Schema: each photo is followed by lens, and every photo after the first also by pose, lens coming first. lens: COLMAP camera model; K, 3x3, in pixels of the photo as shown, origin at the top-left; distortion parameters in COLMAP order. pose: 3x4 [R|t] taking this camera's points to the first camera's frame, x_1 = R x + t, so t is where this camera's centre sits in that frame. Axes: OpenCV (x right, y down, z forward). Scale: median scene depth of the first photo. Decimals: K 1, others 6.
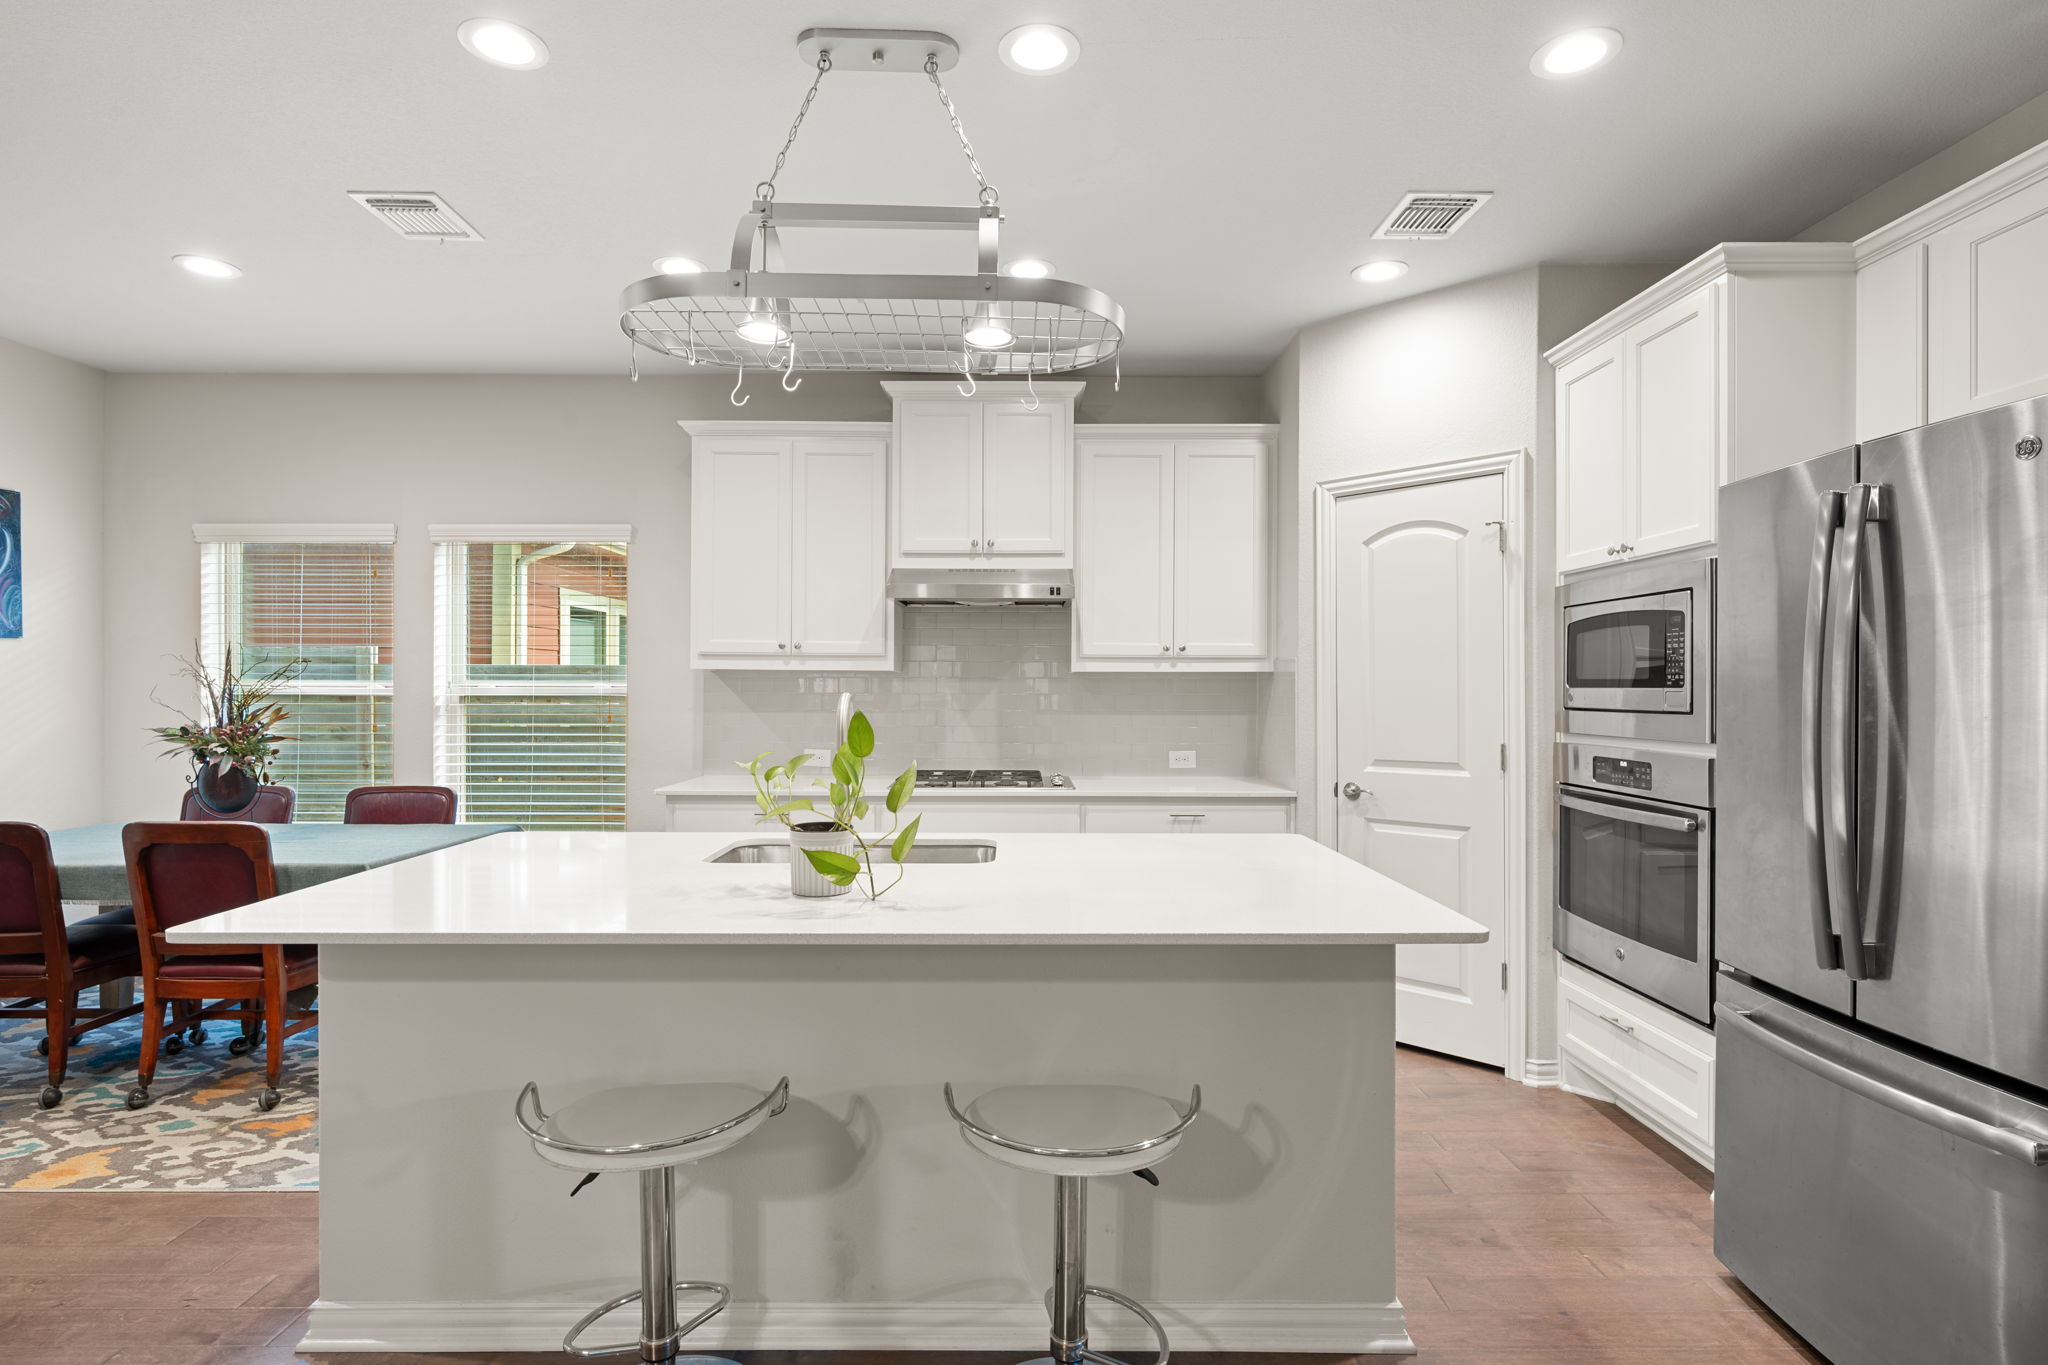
lens RADIAL K [[1019.0, 0, 1021.3], [0, 1019.0, 687.6], [0, 0, 1]] dist [-0.002121, -0.000120]
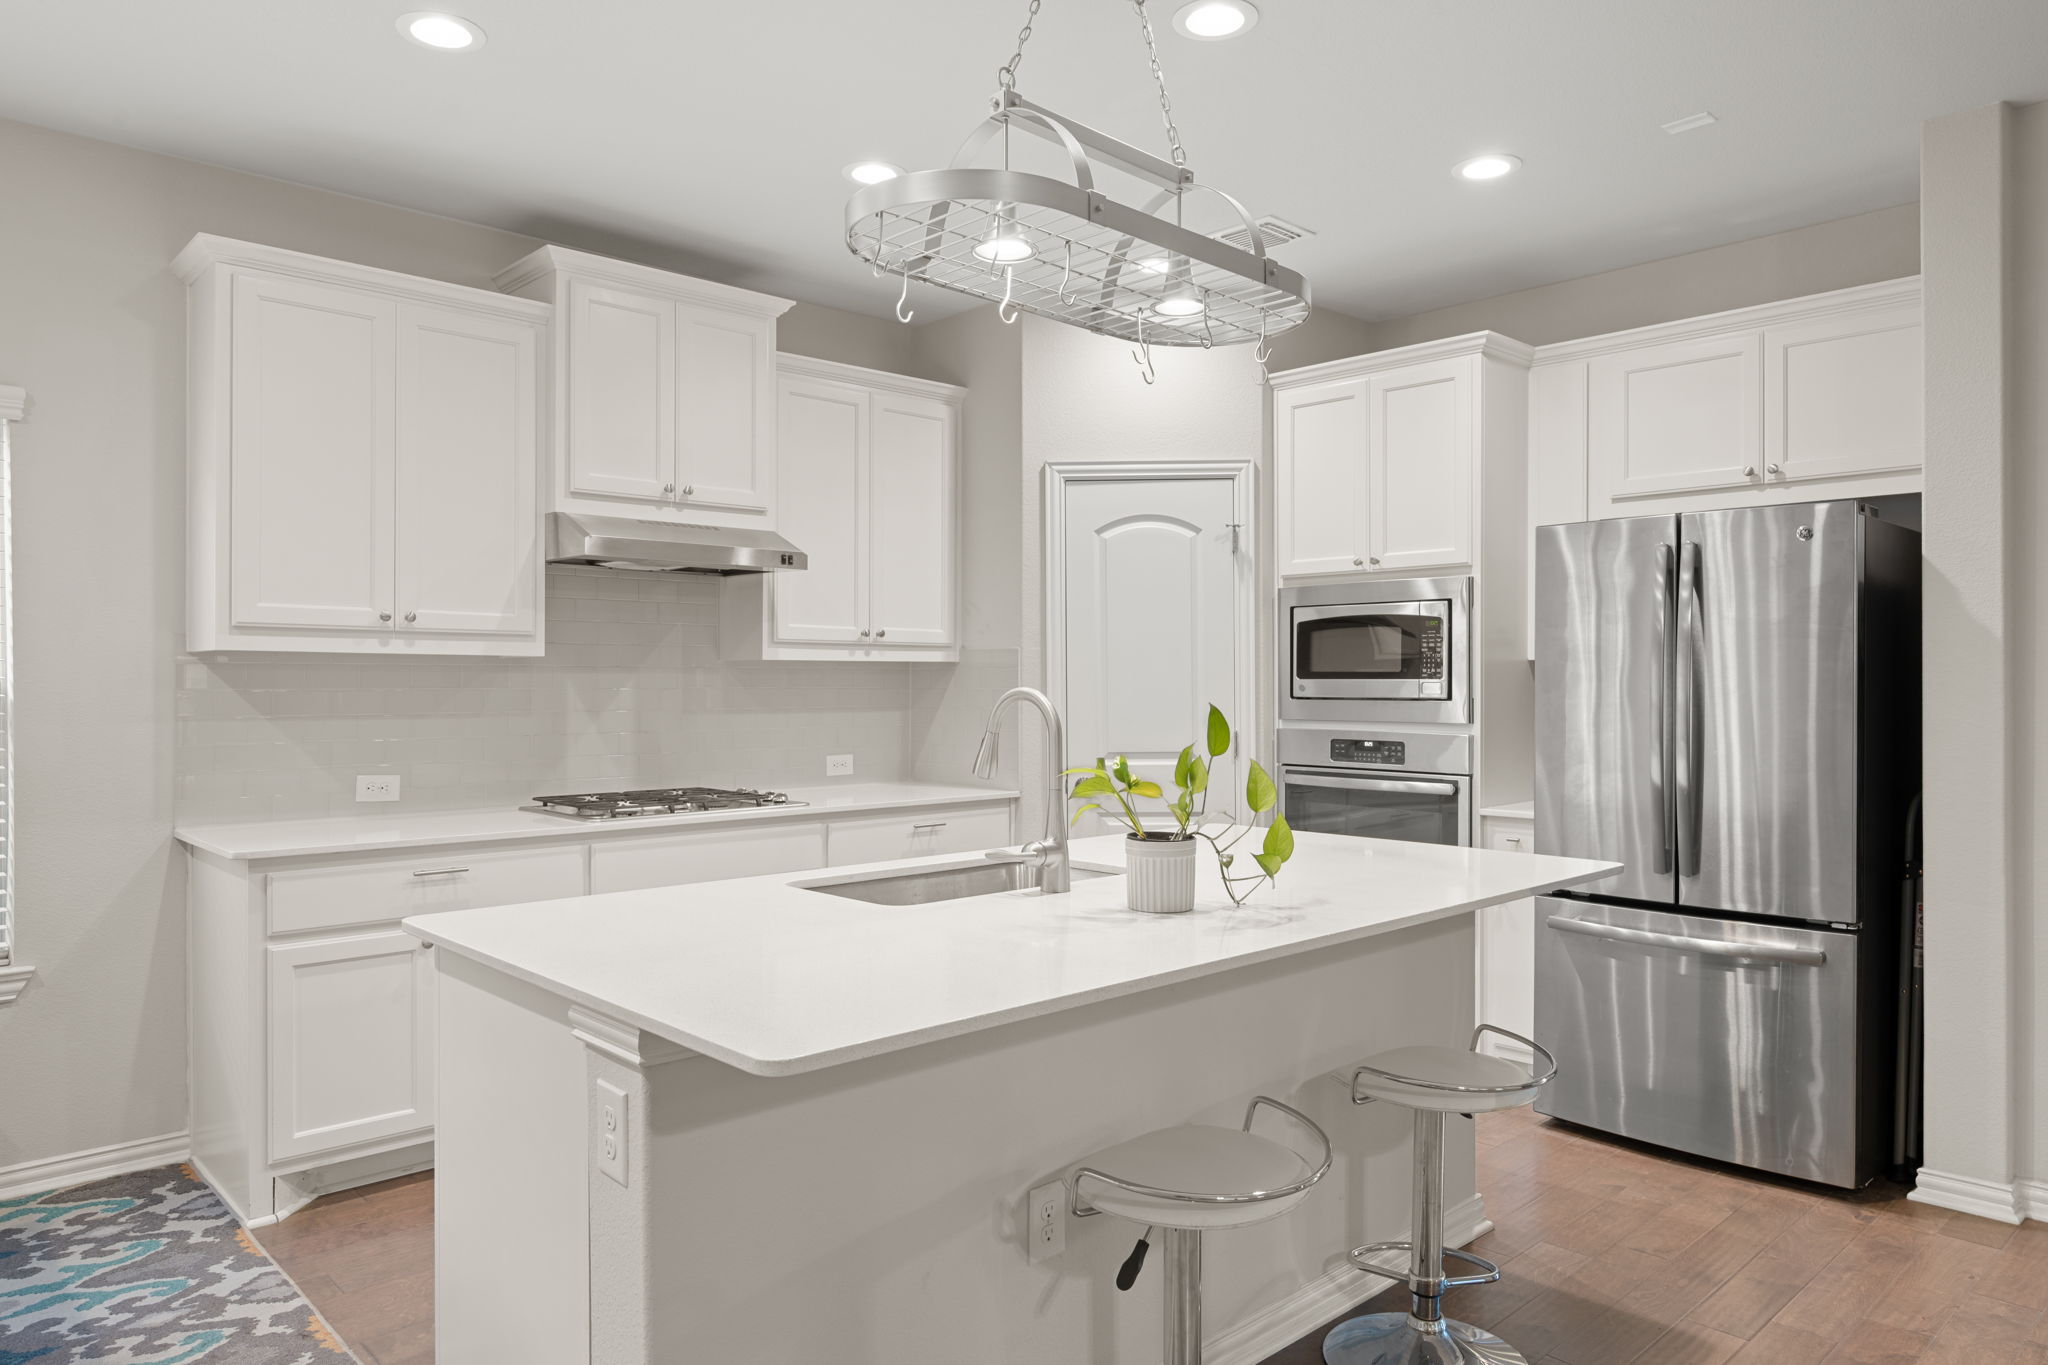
lens RADIAL K [[1314.0, 0, 1024.0], [0, 1314.0, 682.5], [0, 0, 1]] dist [-0.005993, 0.001007]
pose [[0.732322, -0.003602, 0.680949, -0.633655], [0.001339, 0.999992, 0.003849, -0.002057], [-0.680957, -0.001907, 0.732321, 0.138236]]
